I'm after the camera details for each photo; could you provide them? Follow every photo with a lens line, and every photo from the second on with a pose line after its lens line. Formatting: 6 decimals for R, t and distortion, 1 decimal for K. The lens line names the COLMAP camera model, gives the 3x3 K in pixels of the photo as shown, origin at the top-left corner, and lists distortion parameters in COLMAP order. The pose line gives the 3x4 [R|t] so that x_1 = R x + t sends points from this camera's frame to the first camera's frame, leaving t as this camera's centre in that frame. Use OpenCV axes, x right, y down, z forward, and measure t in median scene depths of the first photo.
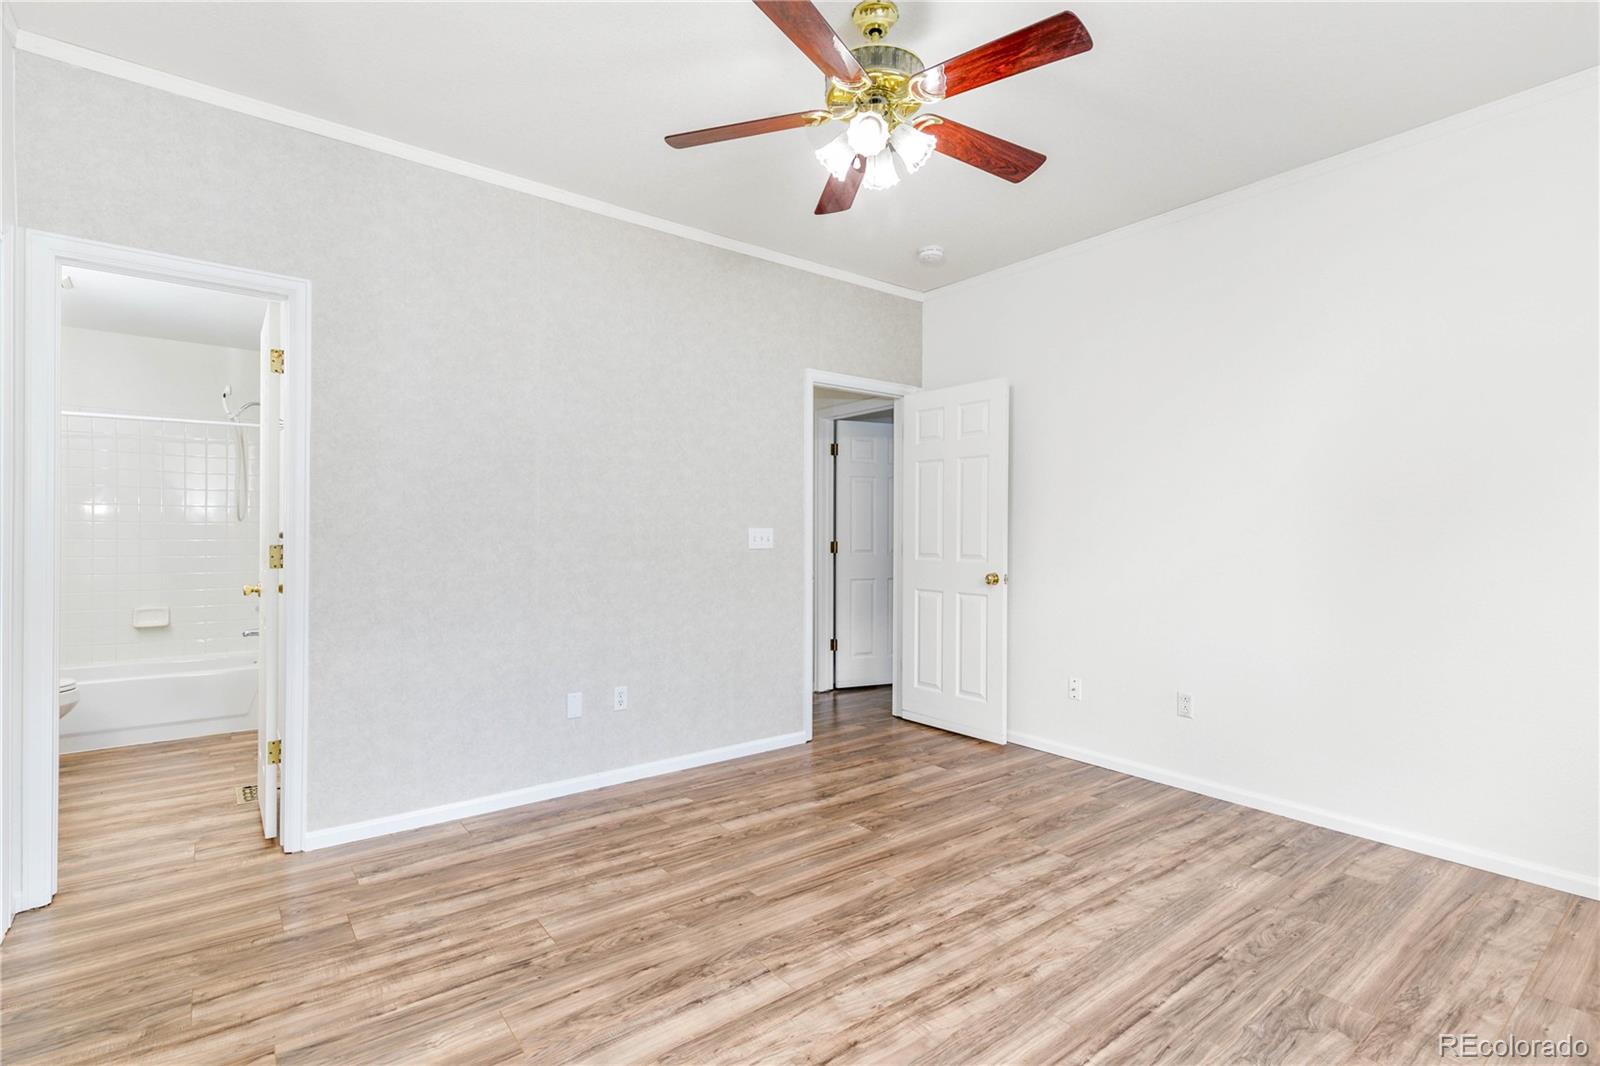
lens RADIAL K [[755.8, 0, 806.8], [0, 755.8, 577.5], [0, 0, 1]] dist [0.010697, -0.000392]
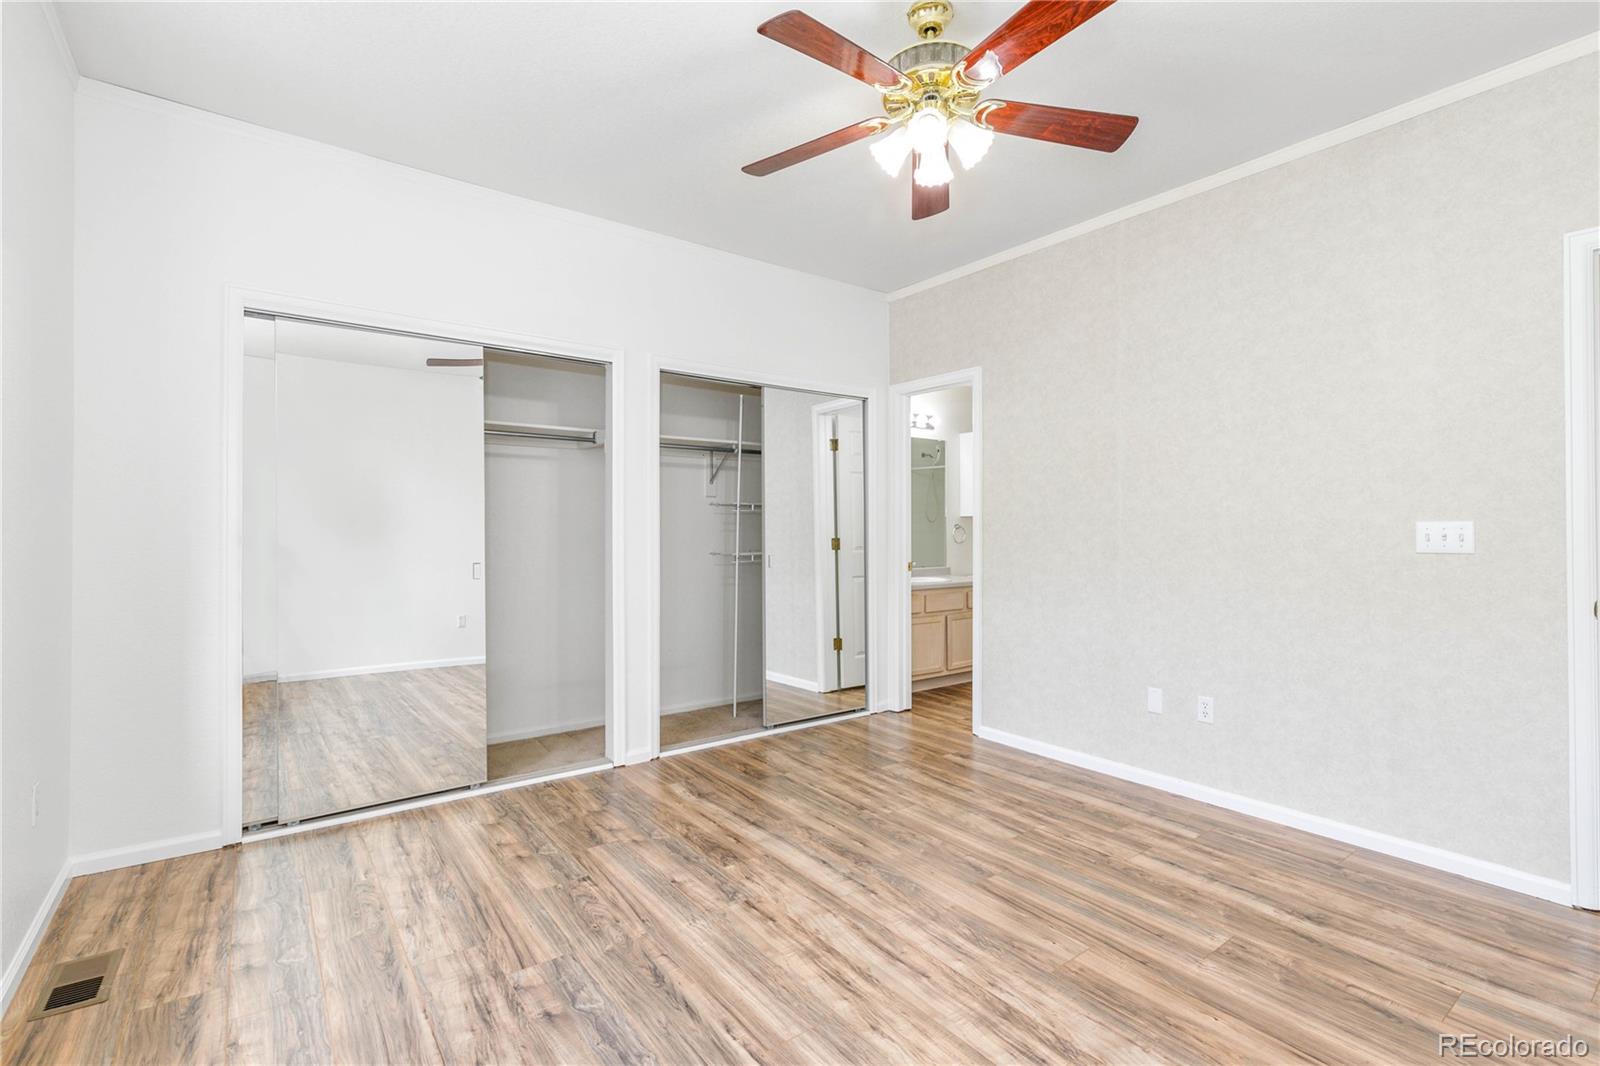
lens RADIAL K [[732.3, 0, 803.8], [0, 732.3, 543.8], [0, 0, 1]] dist [0.012382, -0.001193]
pose [[-0.023925, 0.015120, -0.999599, 0.910271], [-0.057772, 0.998194, 0.016482, -0.037886], [0.998043, 0.058143, -0.023008, 0.723026]]
